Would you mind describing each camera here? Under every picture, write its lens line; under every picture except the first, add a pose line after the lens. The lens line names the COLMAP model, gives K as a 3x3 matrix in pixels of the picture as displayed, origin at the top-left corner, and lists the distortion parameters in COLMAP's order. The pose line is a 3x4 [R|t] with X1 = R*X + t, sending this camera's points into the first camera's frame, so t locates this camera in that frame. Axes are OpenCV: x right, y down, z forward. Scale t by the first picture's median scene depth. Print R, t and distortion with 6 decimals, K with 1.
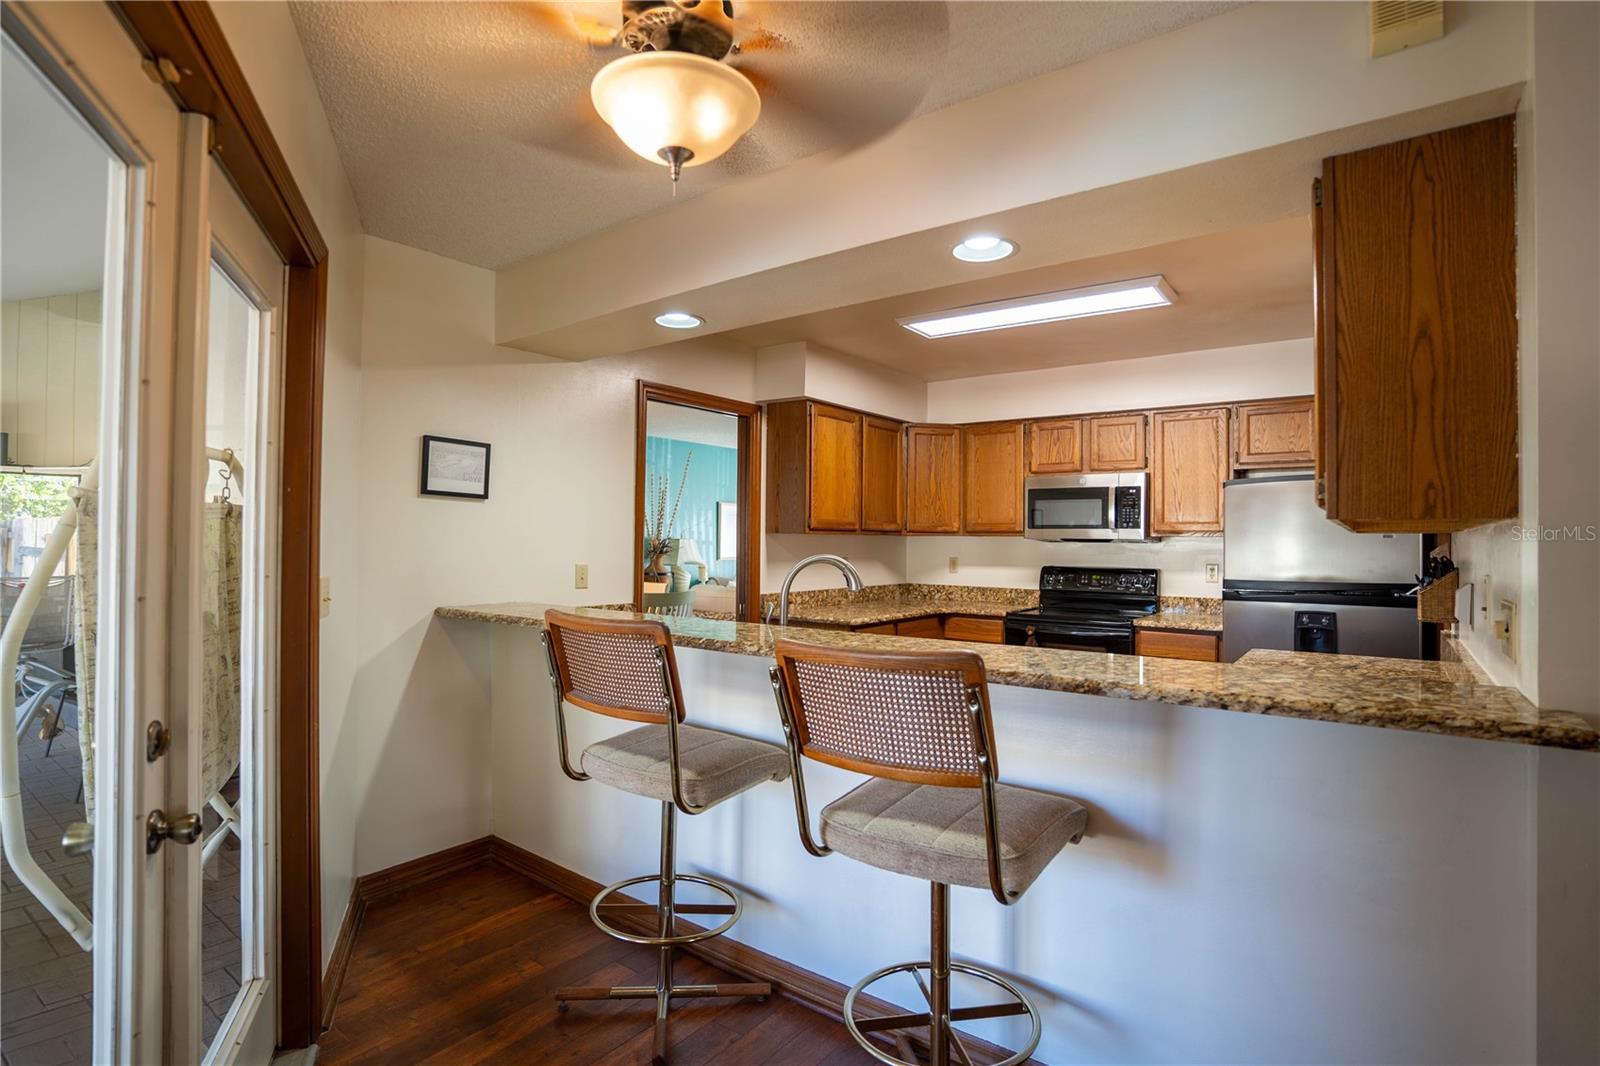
lens RADIAL K [[787.9, 0, 800.0], [0, 787.9, 533.0], [0, 0, 1]] dist [-0.087173, 0.041321]
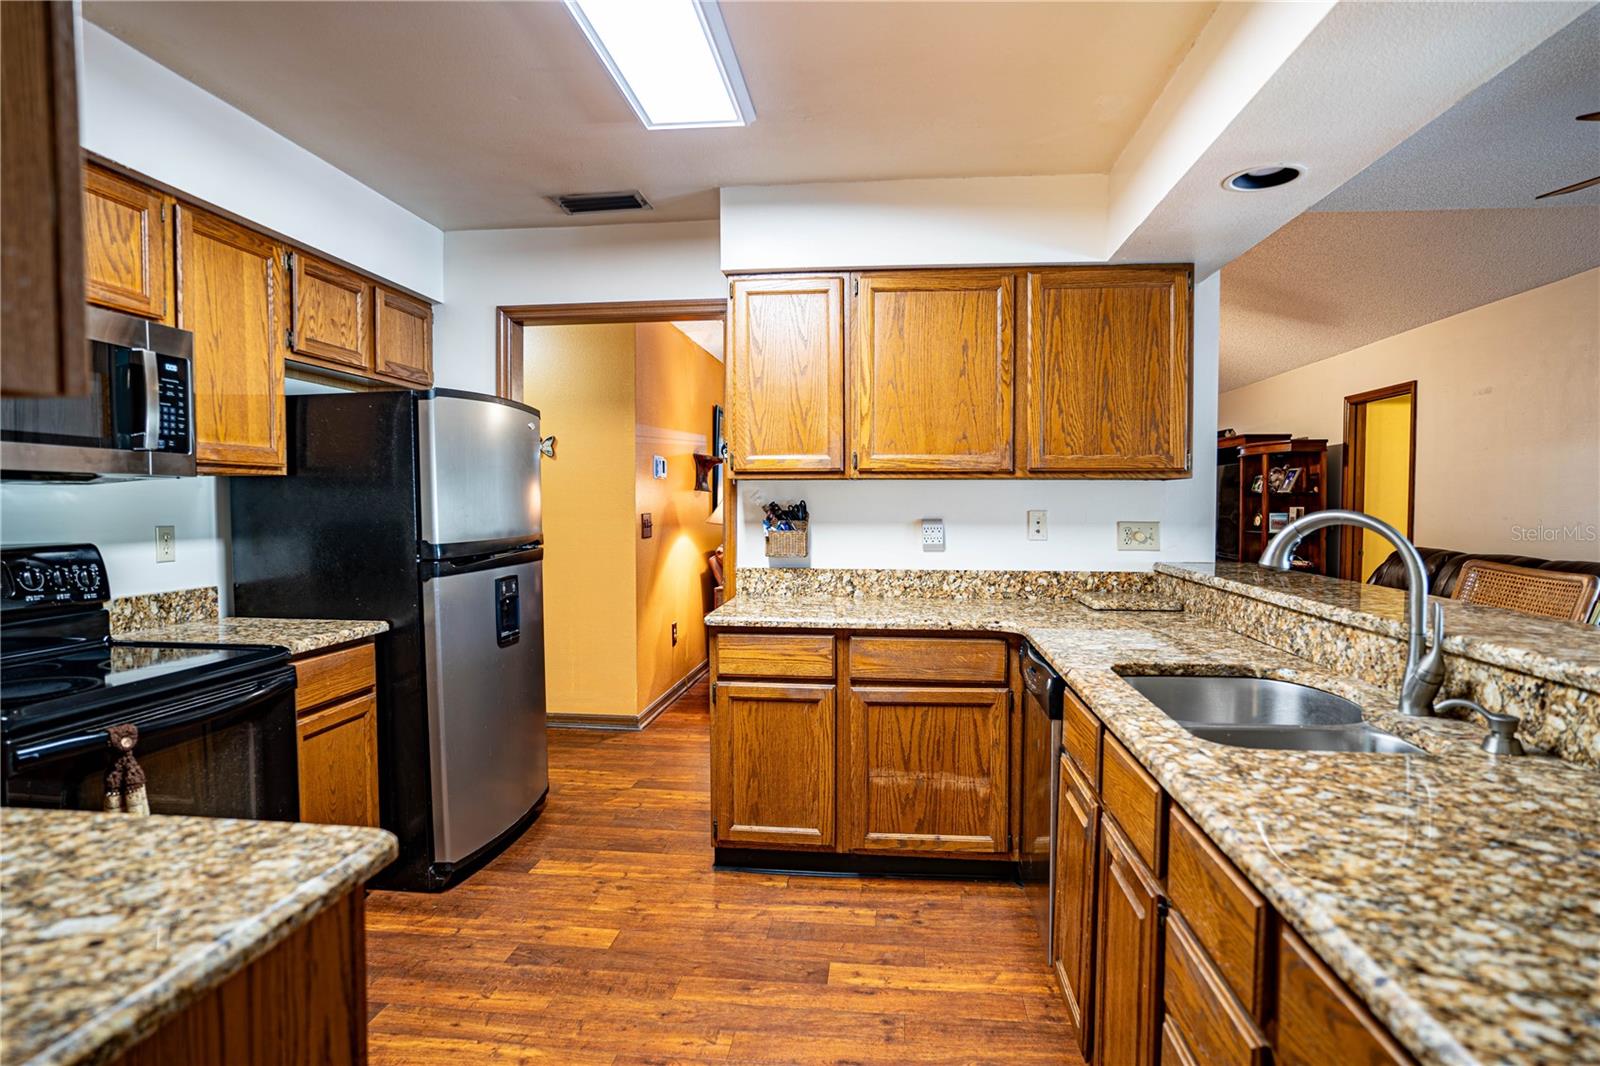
lens RADIAL K [[861.0, 0, 800.0], [0, 861.0, 533.0], [0, 0, 1]] dist [-0.079657, 0.049661]
pose [[-0.504592, -0.043660, 0.862253, -0.176461], [-0.017166, 0.999030, 0.040540, 0.015520], [-0.863187, 0.005654, -0.504852, 0.975396]]
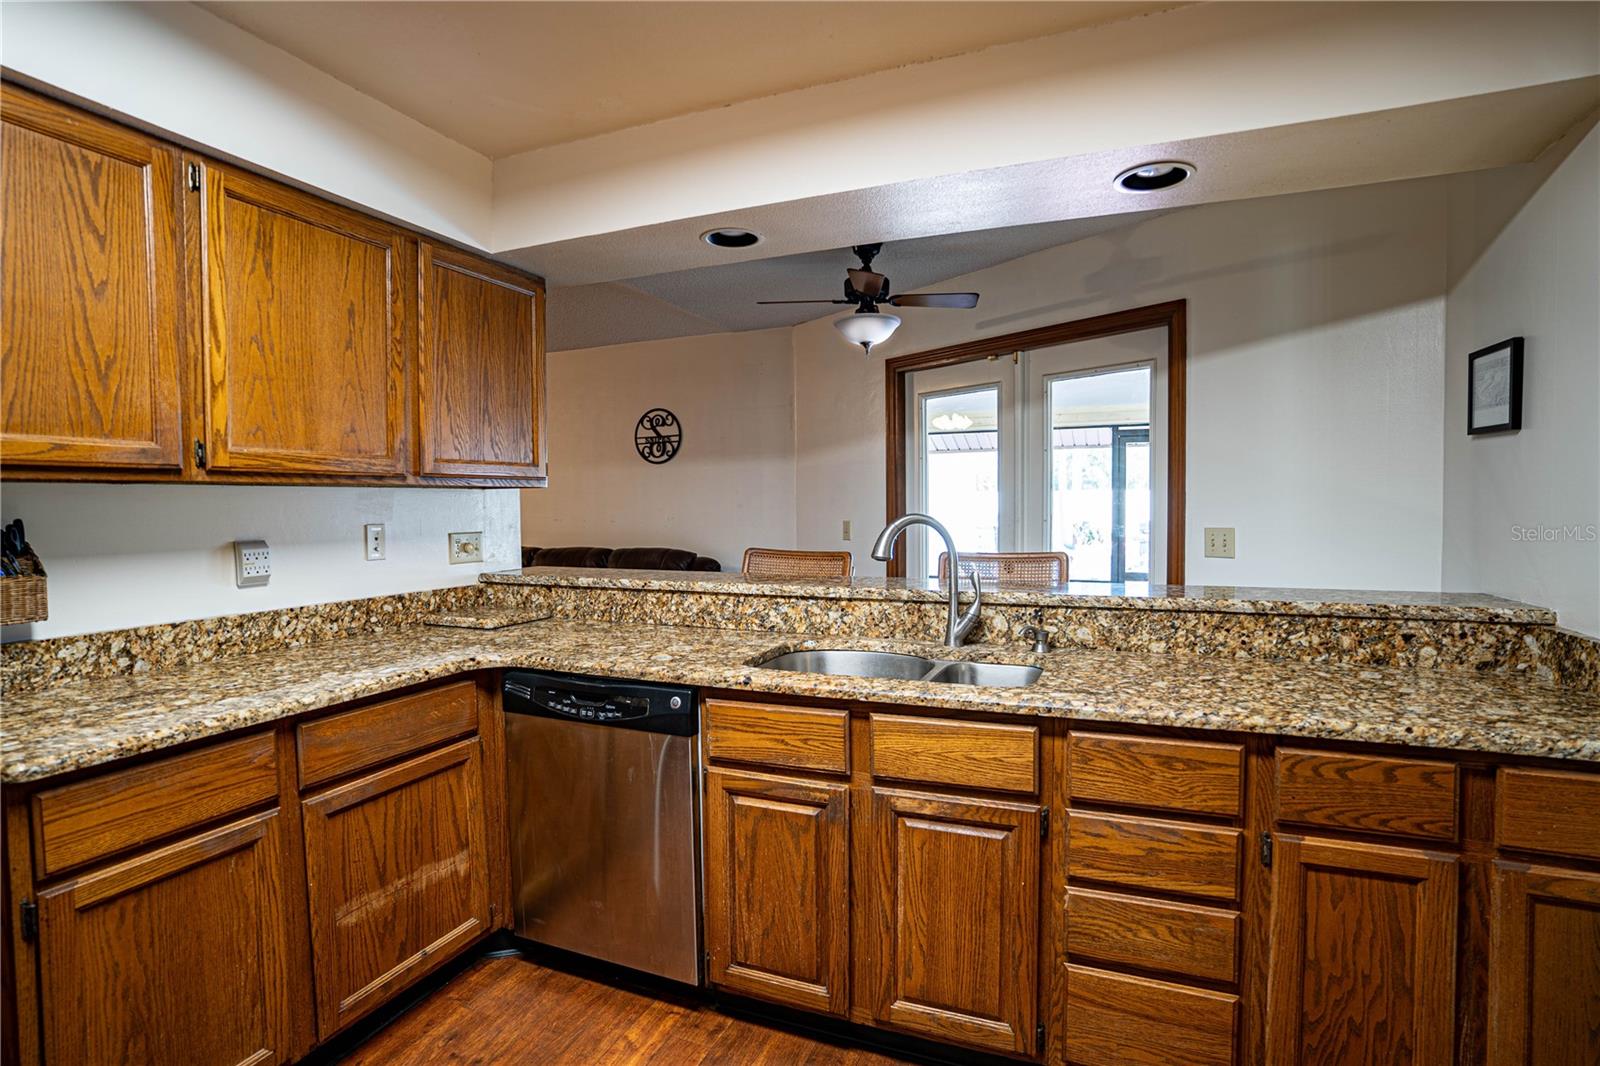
lens RADIAL K [[787.9, 0, 800.0], [0, 787.9, 533.0], [0, 0, 1]] dist [-0.087173, 0.041321]
pose [[-0.970086, 0.008250, -0.242622, 0.209478], [0.002553, 0.999714, 0.023784, 0.016577], [0.242748, 0.022453, -0.969829, 1.036719]]
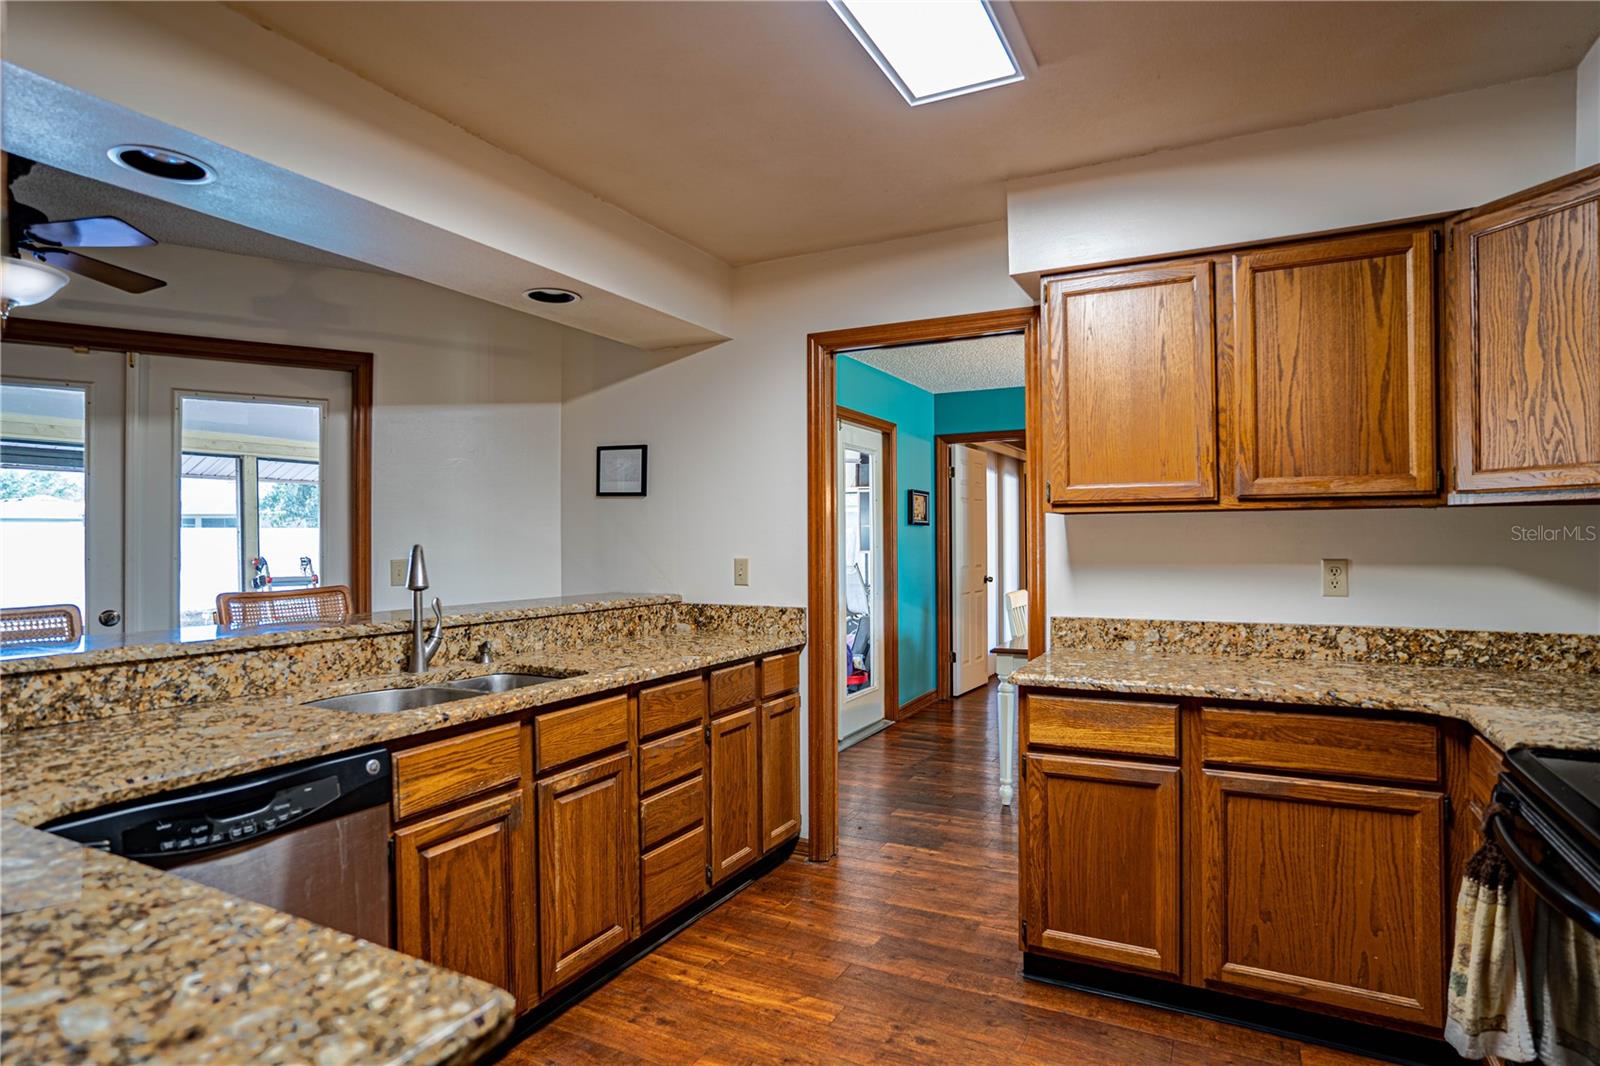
lens RADIAL K [[861.0, 0, 800.0], [0, 861.0, 533.0], [0, 0, 1]] dist [-0.079657, 0.049661]
pose [[0.154421, -0.016365, -0.987870, 0.588414], [0.016671, 0.999764, -0.013956, 0.020767], [0.987865, -0.014313, 0.154657, 0.739762]]
